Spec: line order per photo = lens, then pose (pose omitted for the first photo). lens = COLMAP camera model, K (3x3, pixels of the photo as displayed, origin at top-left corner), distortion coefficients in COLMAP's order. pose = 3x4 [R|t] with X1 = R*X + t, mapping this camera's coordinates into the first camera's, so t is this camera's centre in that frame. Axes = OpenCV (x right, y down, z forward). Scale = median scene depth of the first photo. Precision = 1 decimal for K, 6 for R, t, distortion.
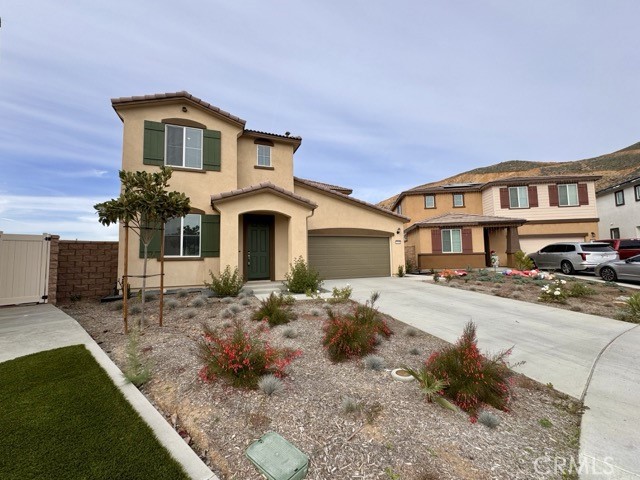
lens RADIAL K [[255.8, 0, 318.6], [0, 255.8, 239.2], [0, 0, 1]] dist [-0.000934, 0.000020]
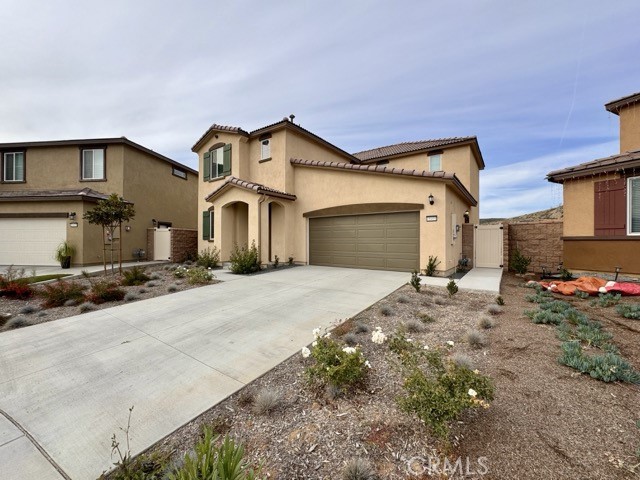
lens RADIAL K [[255.8, 0, 318.6], [0, 255.8, 239.2], [0, 0, 1]] dist [-0.000934, 0.000020]
pose [[0.544453, 0.010905, -0.838720, 0.752800], [0.051888, 0.997563, 0.046654, 0.020822], [0.837185, -0.068920, 0.542561, 0.500051]]
